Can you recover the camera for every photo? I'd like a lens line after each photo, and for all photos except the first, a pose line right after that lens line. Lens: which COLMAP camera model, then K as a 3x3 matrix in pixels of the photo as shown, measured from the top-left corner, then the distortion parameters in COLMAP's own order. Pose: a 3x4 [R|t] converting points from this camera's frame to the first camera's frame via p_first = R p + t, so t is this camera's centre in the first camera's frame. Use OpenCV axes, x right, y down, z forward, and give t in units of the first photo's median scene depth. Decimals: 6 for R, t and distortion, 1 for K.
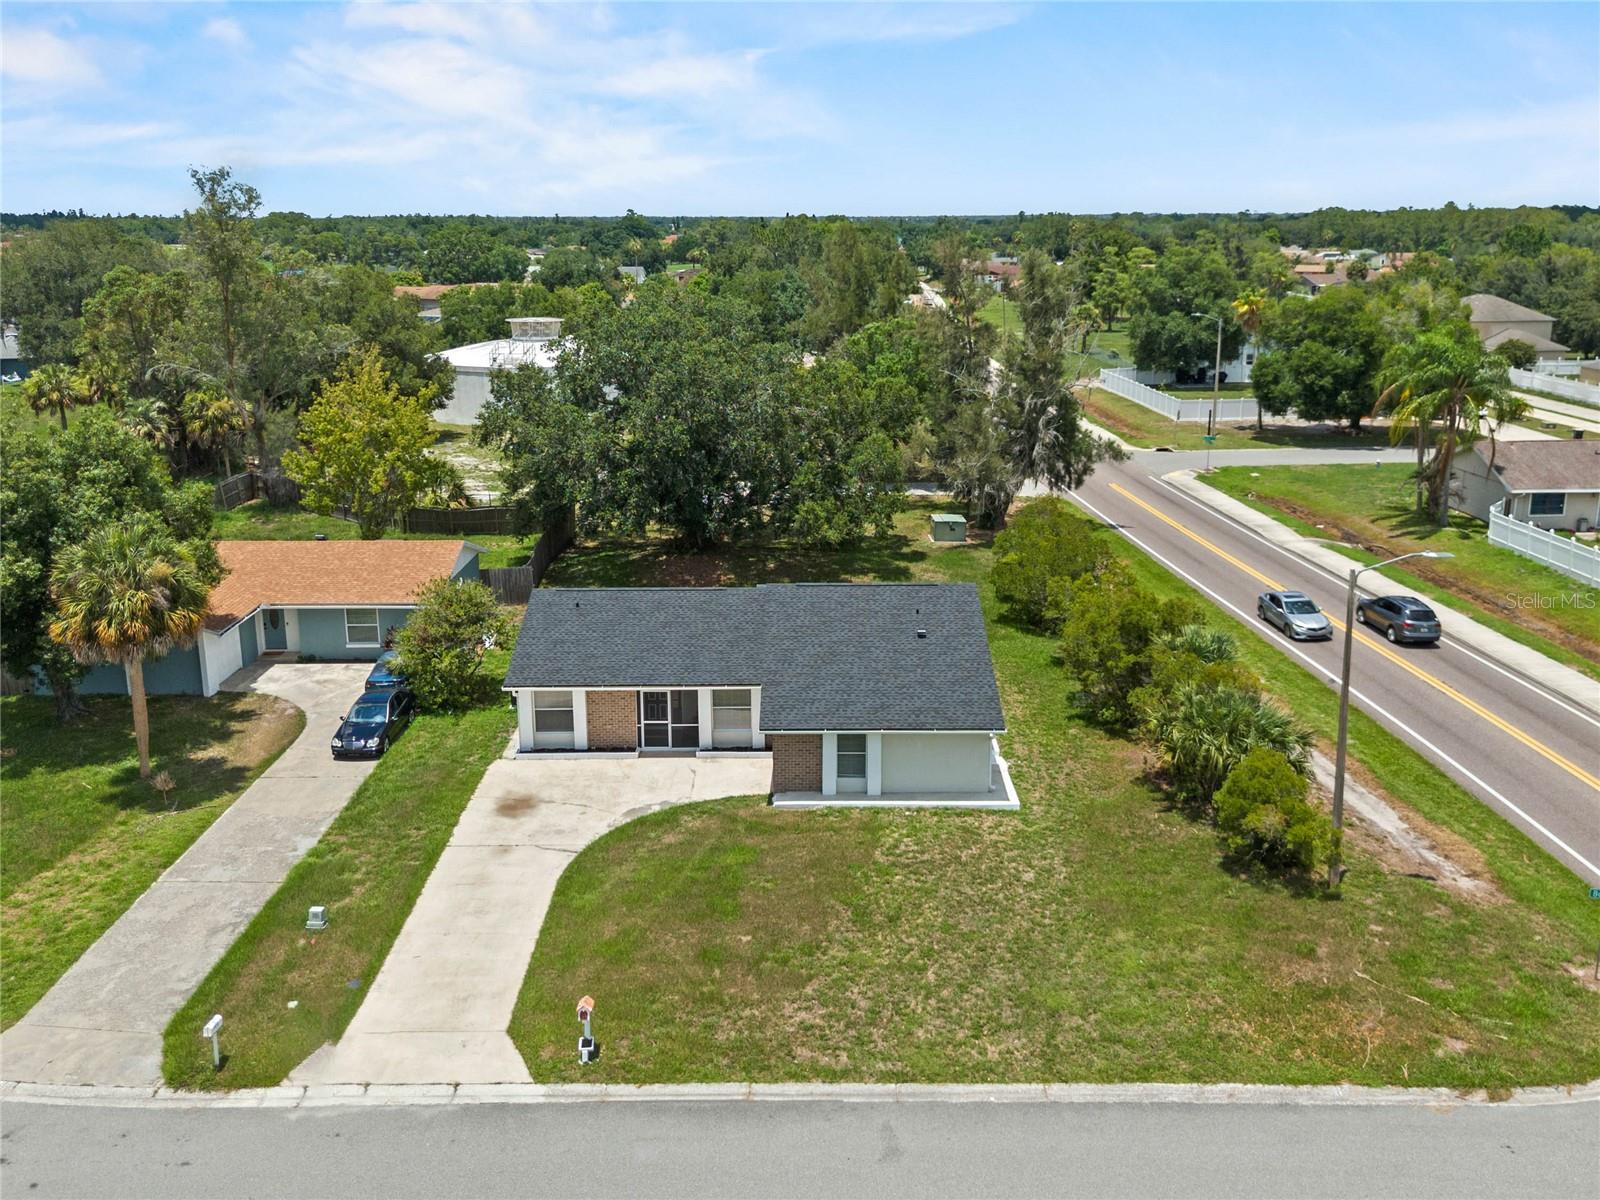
lens RADIAL K [[1365.7, 0, 800.1], [0, 1365.7, 557.8], [0, 0, 1]] dist [0.073914, -0.066553]
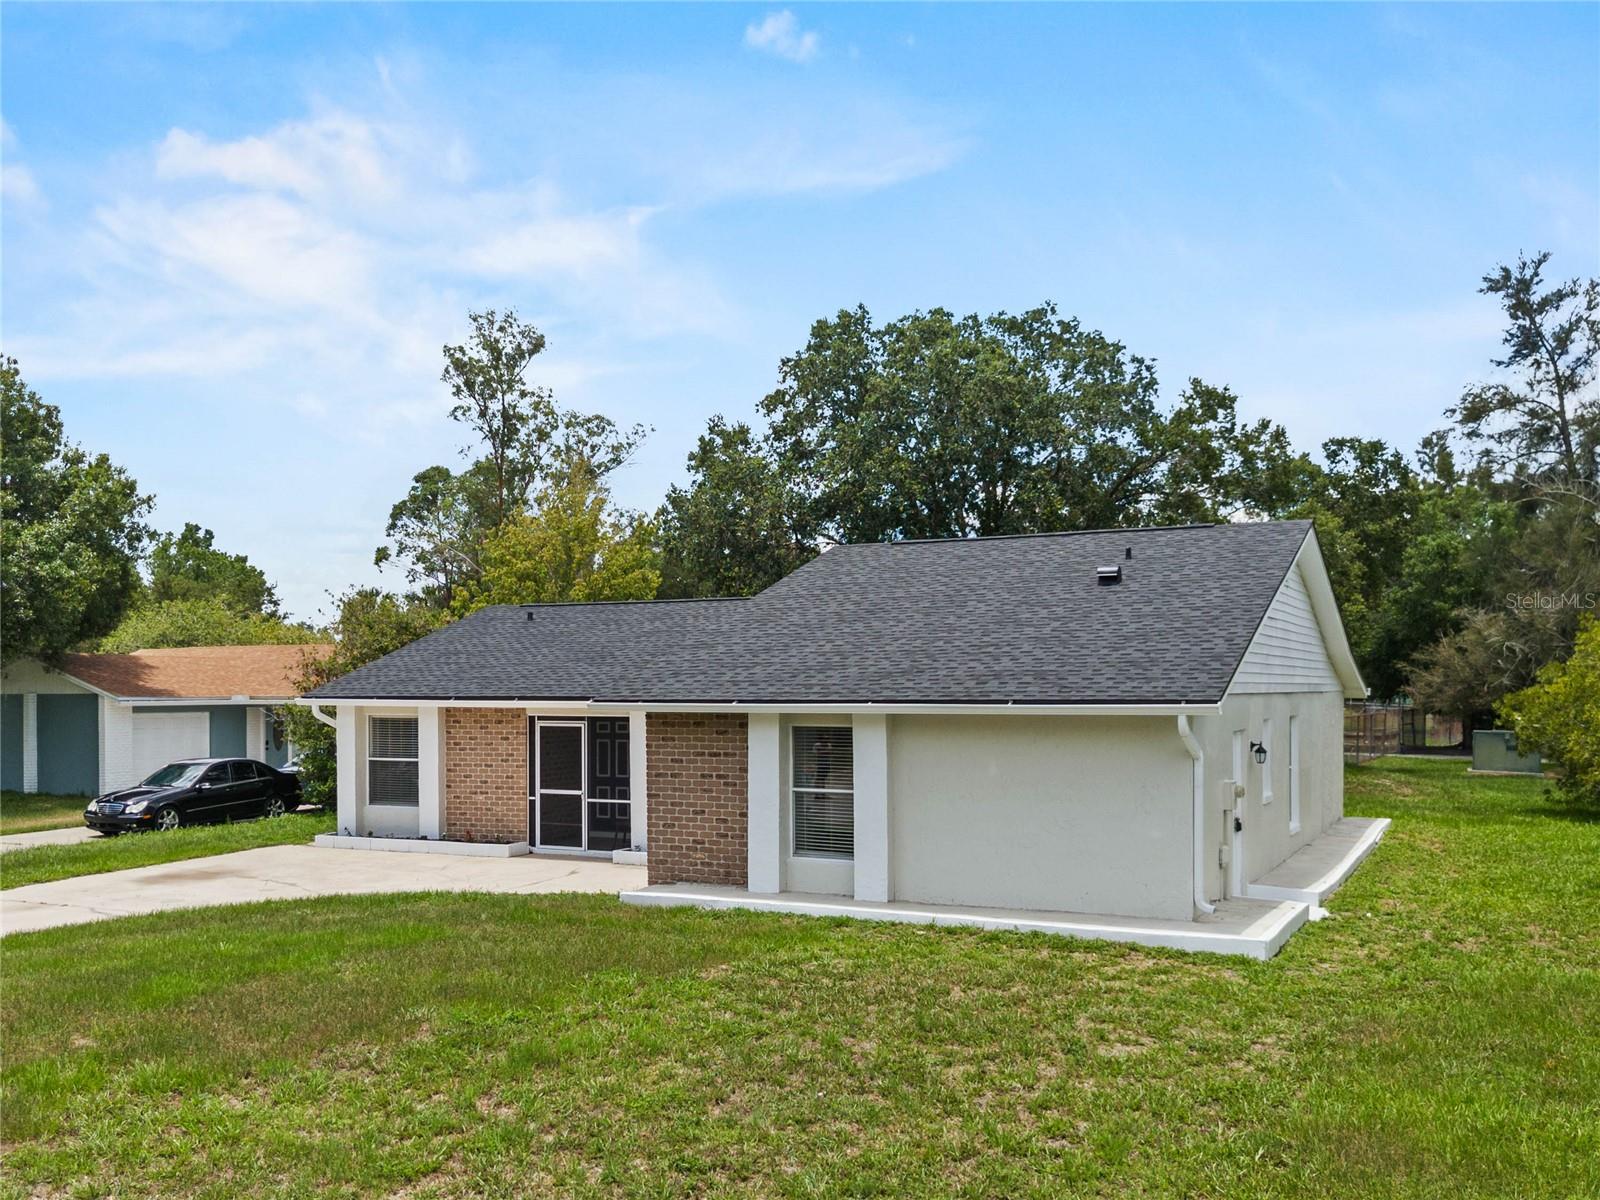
lens RADIAL K [[1517.6, 0, 707.0], [0, 1517.6, 707.7], [0, 0, 1]] dist [0.099560, -0.172812]
pose [[0.882806, 0.010005, -0.469632, 0.219841], [-0.115066, 0.973920, -0.195551, 0.218207], [0.455427, 0.226672, 0.860933, 0.636286]]
